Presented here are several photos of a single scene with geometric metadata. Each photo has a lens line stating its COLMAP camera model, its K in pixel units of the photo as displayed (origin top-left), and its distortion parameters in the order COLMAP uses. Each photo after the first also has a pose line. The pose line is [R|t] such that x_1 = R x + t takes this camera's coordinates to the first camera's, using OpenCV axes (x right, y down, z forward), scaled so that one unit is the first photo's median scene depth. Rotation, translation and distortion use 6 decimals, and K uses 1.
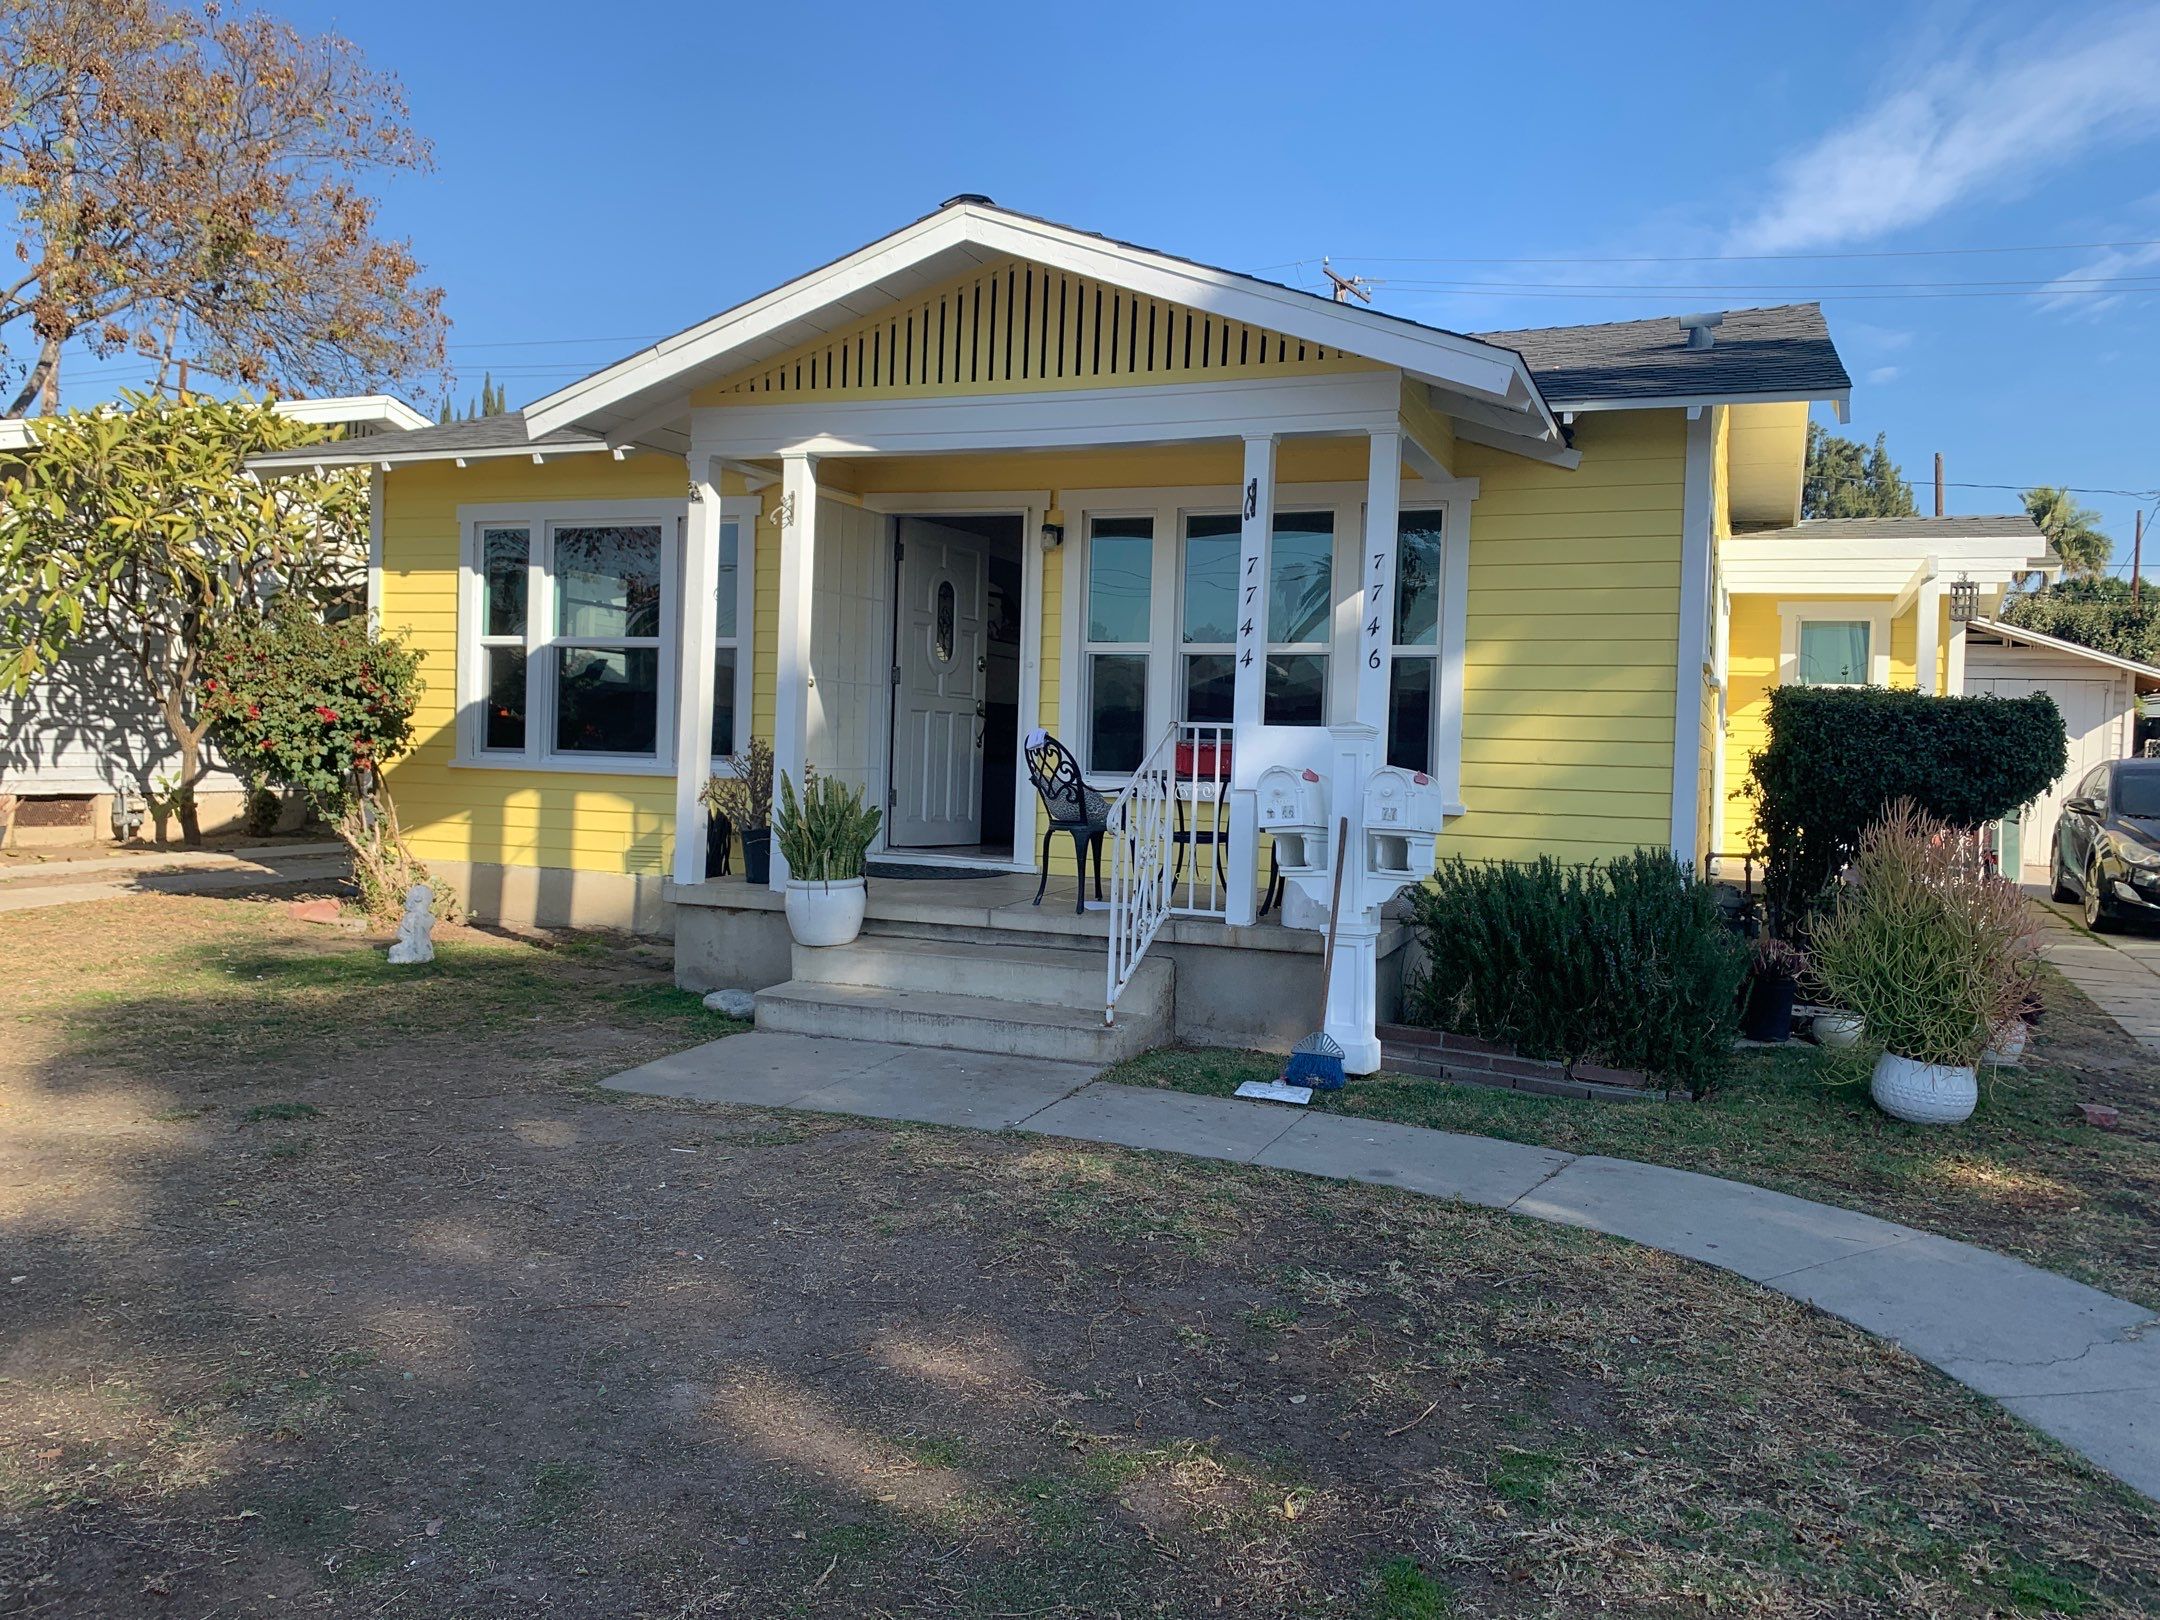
lens RADIAL K [[1636.7, 0, 1084.0], [0, 1636.7, 811.0], [0, 0, 1]] dist [0.057506, -0.063530]
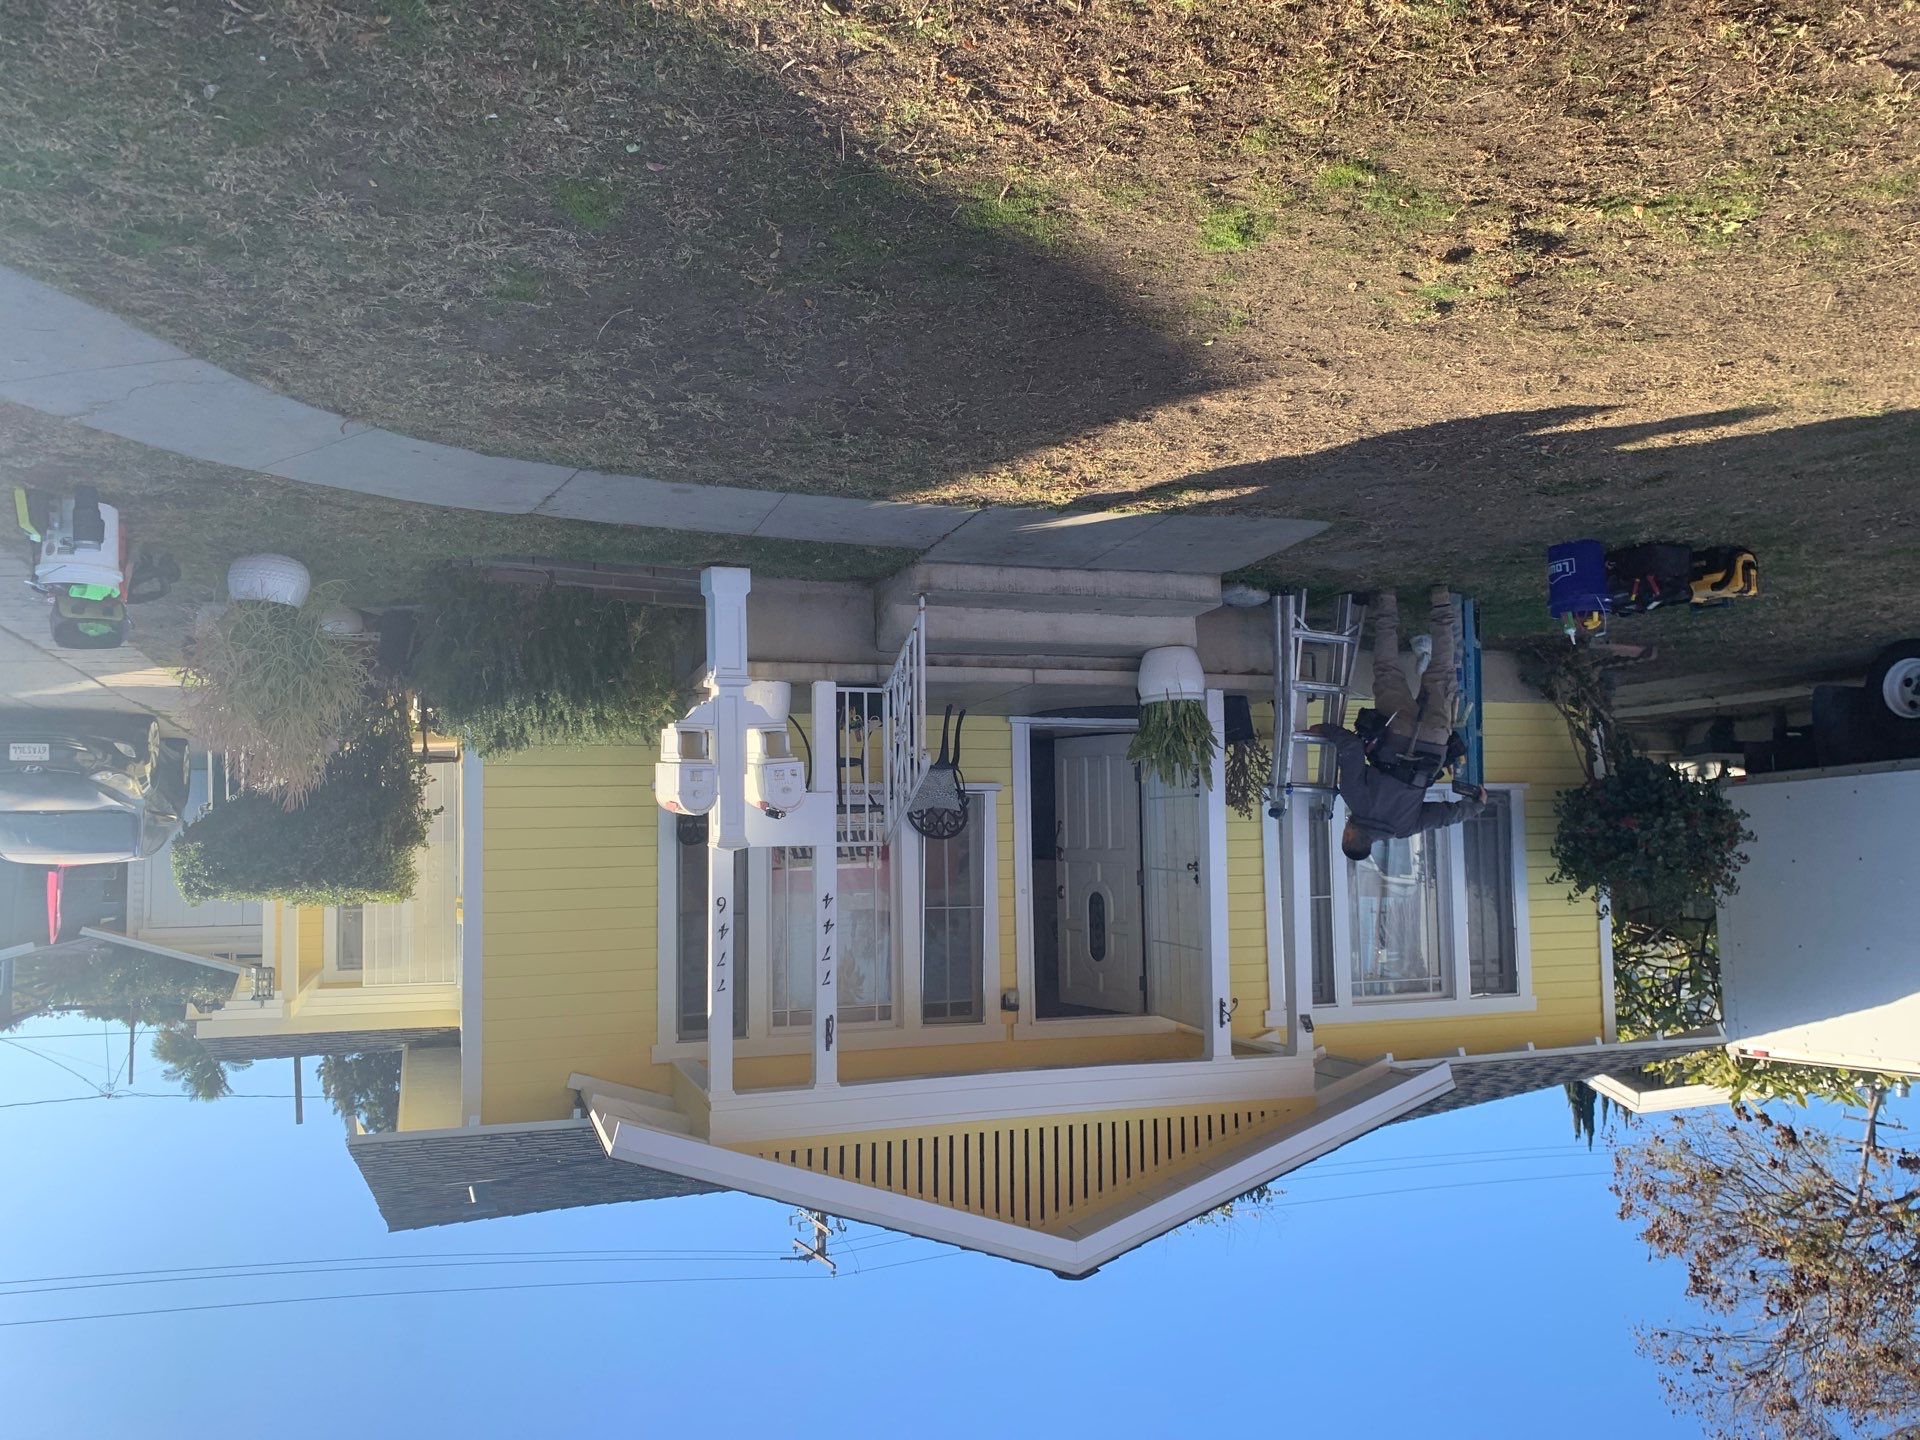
lens RADIAL K [[1454.8, 0, 963.6], [0, 1454.8, 720.9], [0, 0, 1]] dist [0.057506, -0.063530]
pose [[-0.997577, 0.051200, 0.047093, -0.054190], [-0.049202, -0.997877, 0.042660, -0.010479], [0.049177, 0.040240, 0.997979, -0.070949]]
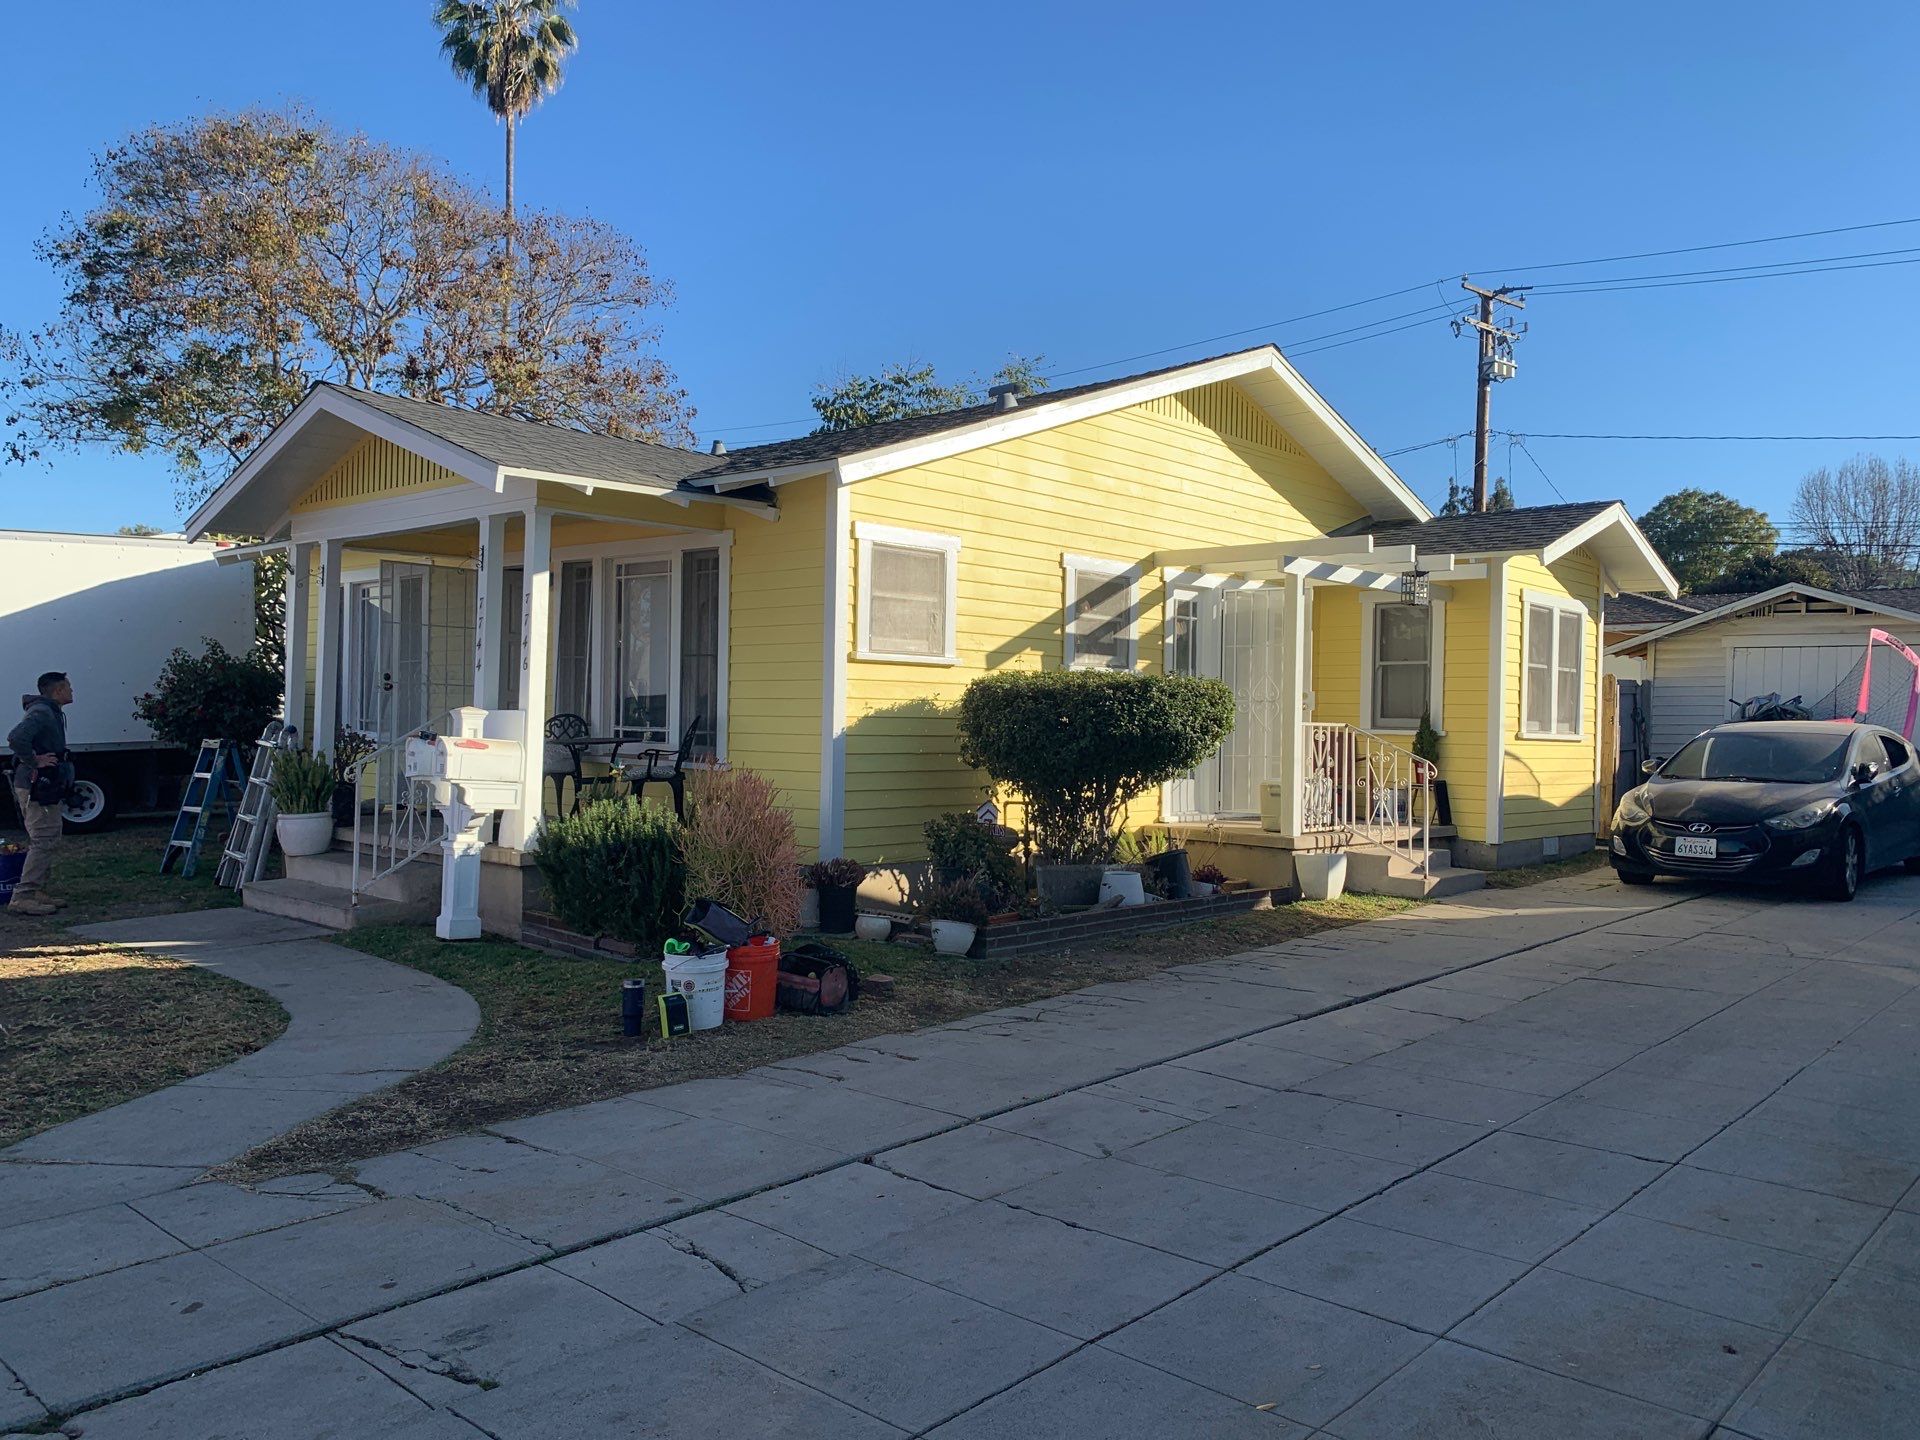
lens RADIAL K [[1444.8, 0, 964.1], [0, 1444.8, 744.5], [0, 0, 1]] dist [0.084502, -0.123163]
pose [[0.933458, -0.011877, -0.358491, 0.908943], [0.001326, 0.999559, -0.029663, 0.017968], [0.358686, 0.027213, 0.933062, -0.075890]]
